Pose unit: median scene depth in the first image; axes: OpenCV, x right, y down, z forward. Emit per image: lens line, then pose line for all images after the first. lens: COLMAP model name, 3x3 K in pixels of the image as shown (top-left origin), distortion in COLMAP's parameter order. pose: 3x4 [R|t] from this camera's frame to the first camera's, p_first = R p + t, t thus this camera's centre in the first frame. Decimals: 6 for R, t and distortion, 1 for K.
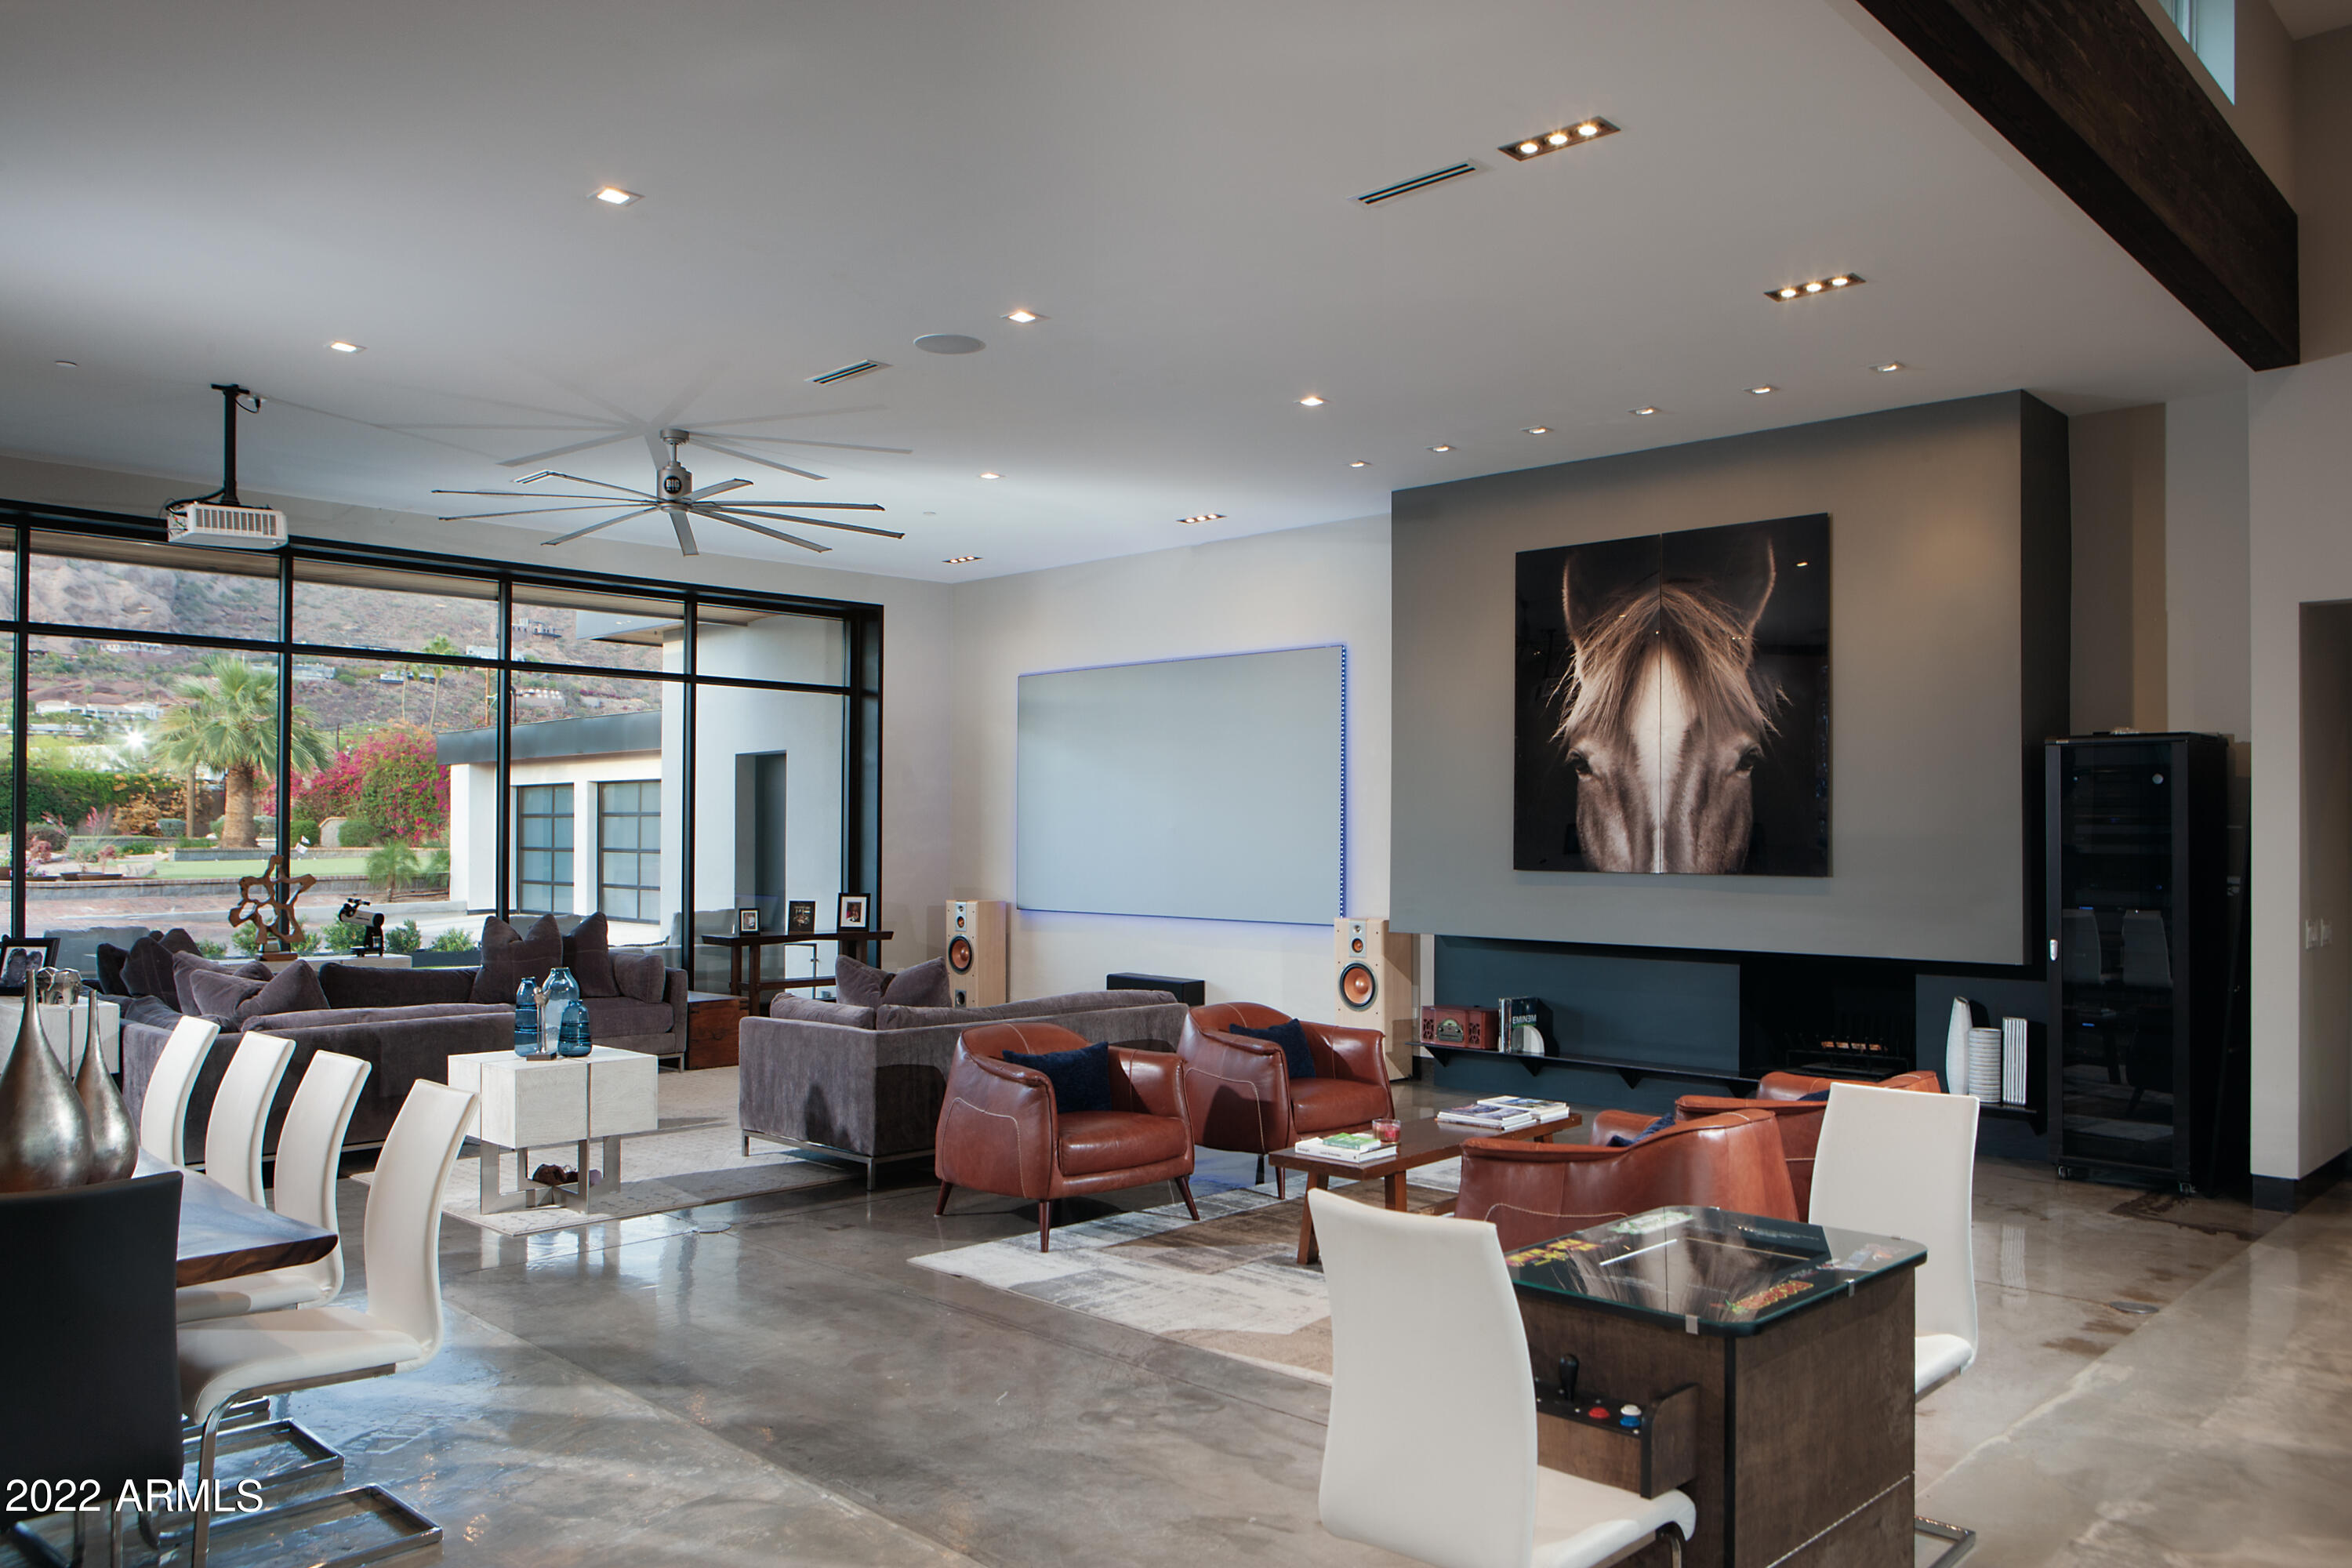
lens RADIAL K [[1727.1, 0, 1162.2], [0, 1727.1, 778.4], [0, 0, 1]] dist [-0.026499, 0.022100]
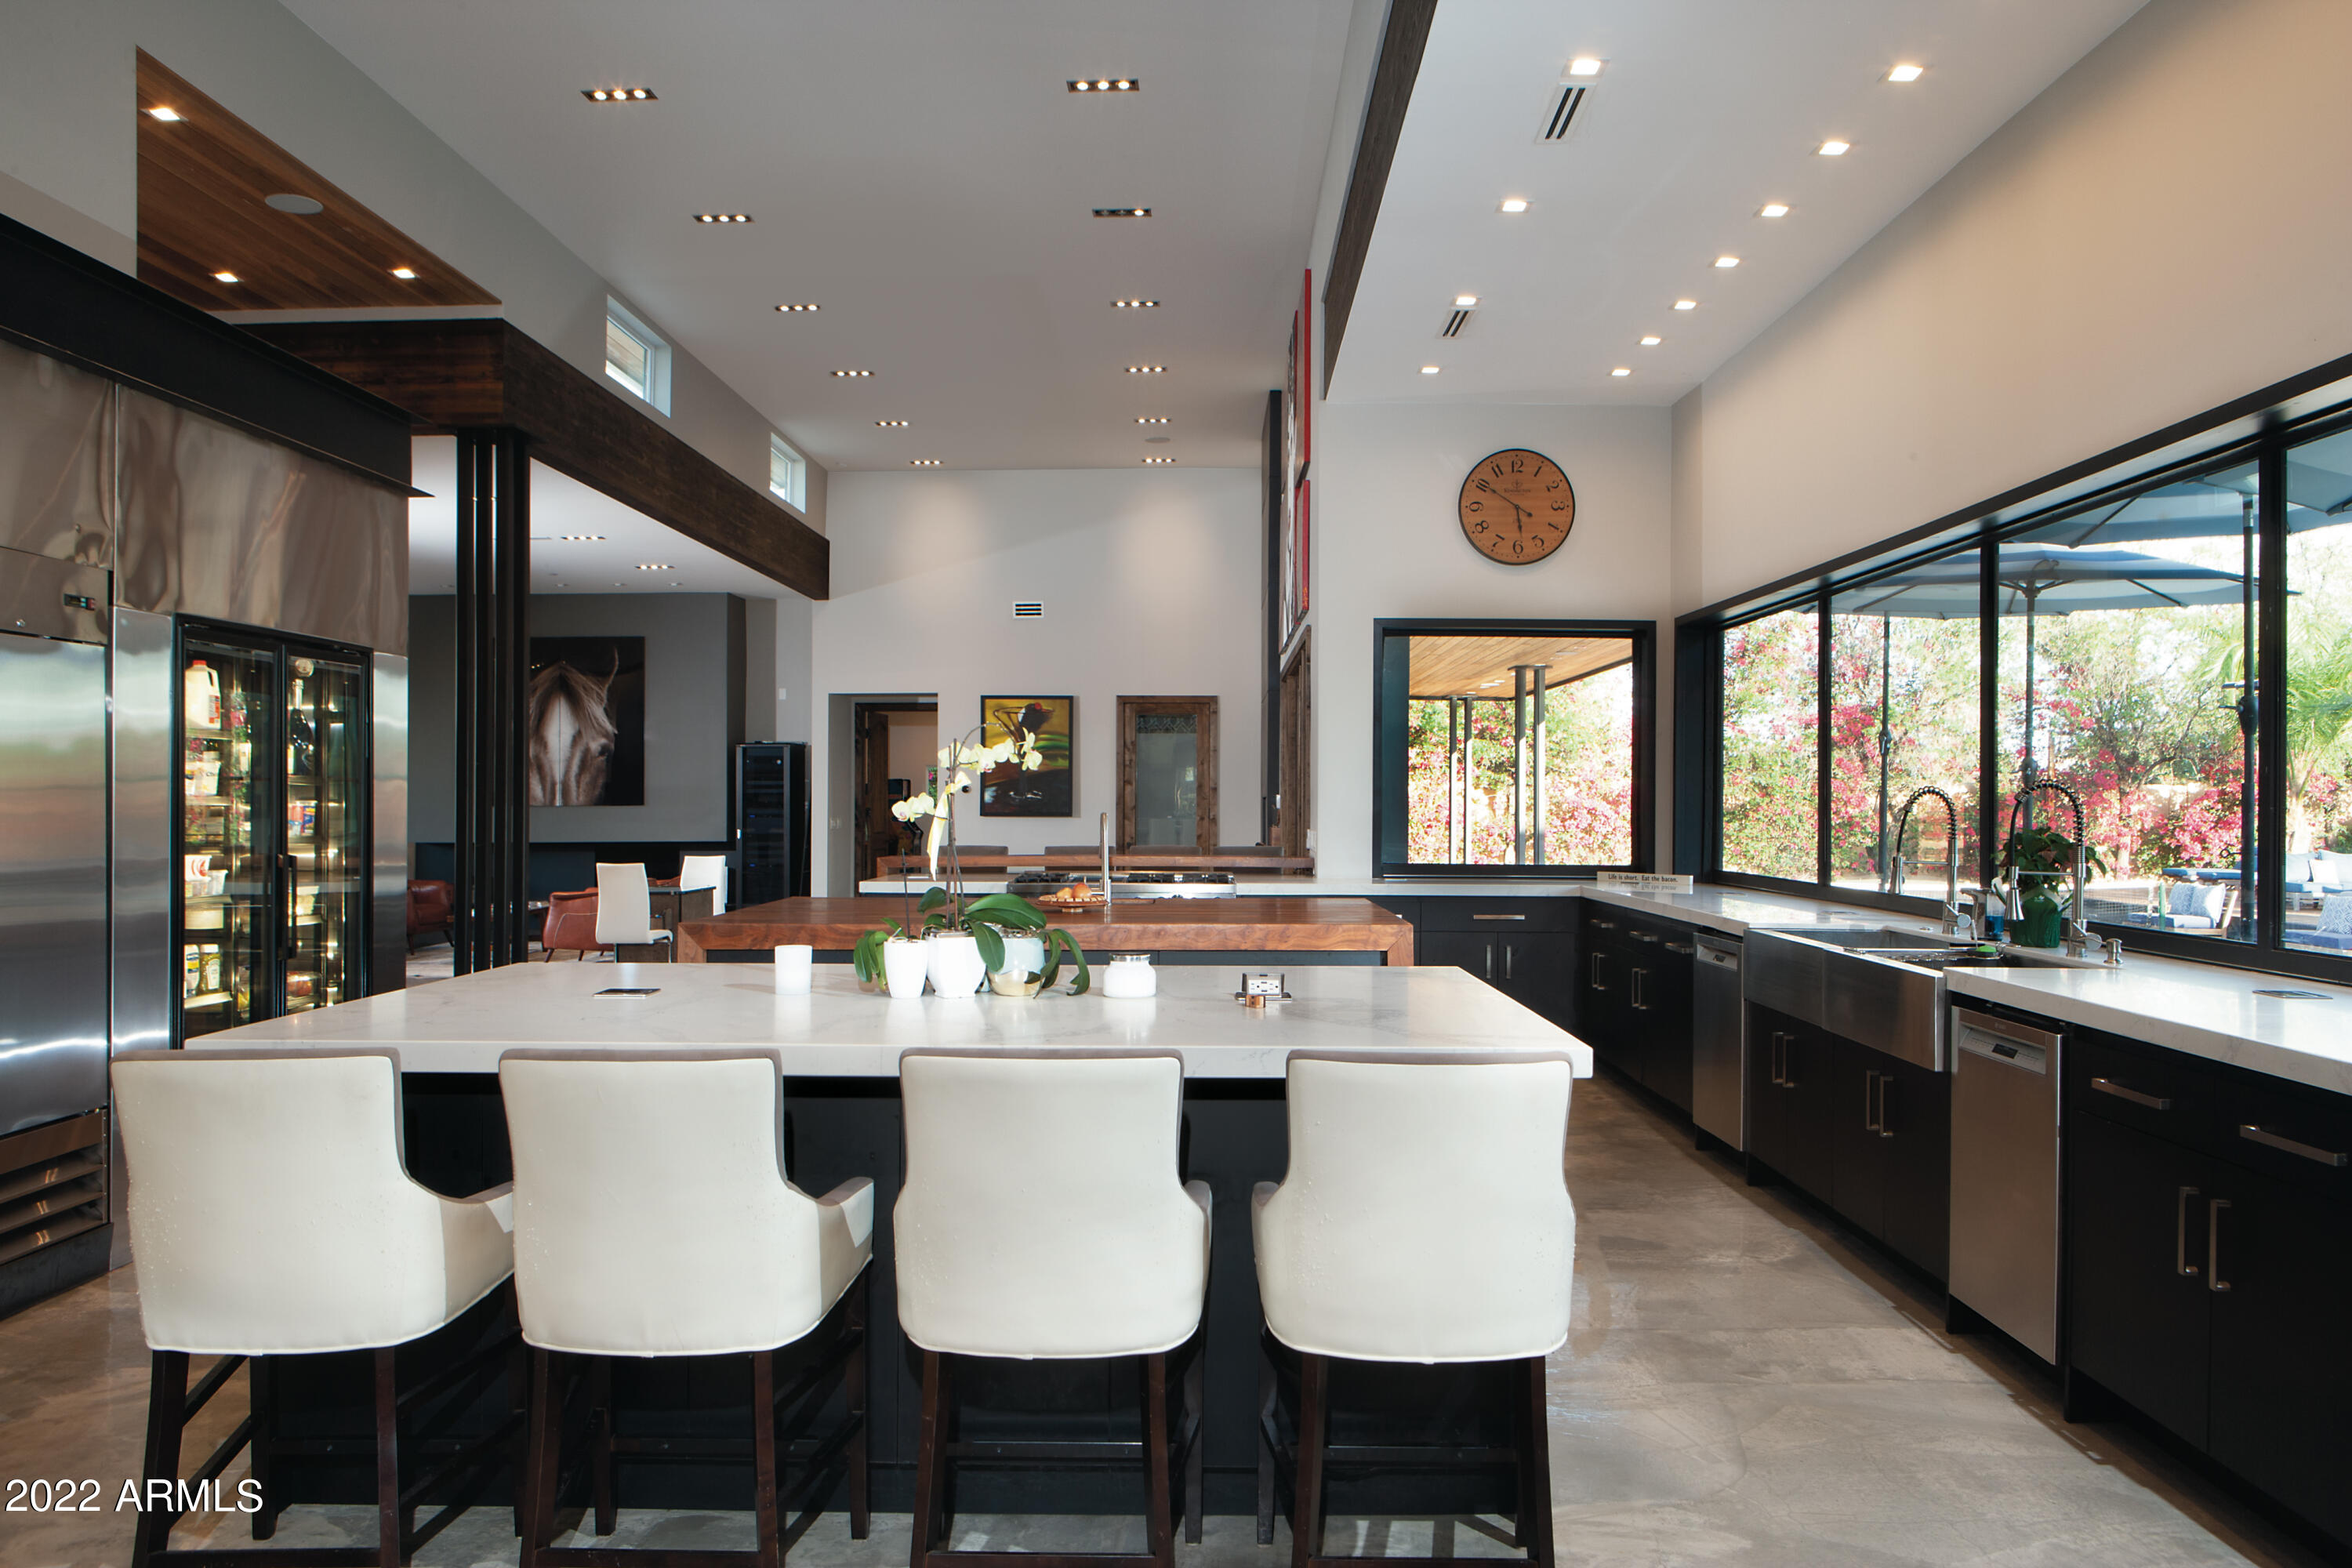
lens RADIAL K [[1727.1, 0, 1184.9], [0, 1727.1, 770.2], [0, 0, 1]] dist [-0.026499, 0.022100]
pose [[0.728495, 0.000391, 0.685051, -0.556841], [-0.015478, 0.999754, 0.015889, -0.029995], [-0.684876, -0.022178, 0.728322, -0.967773]]
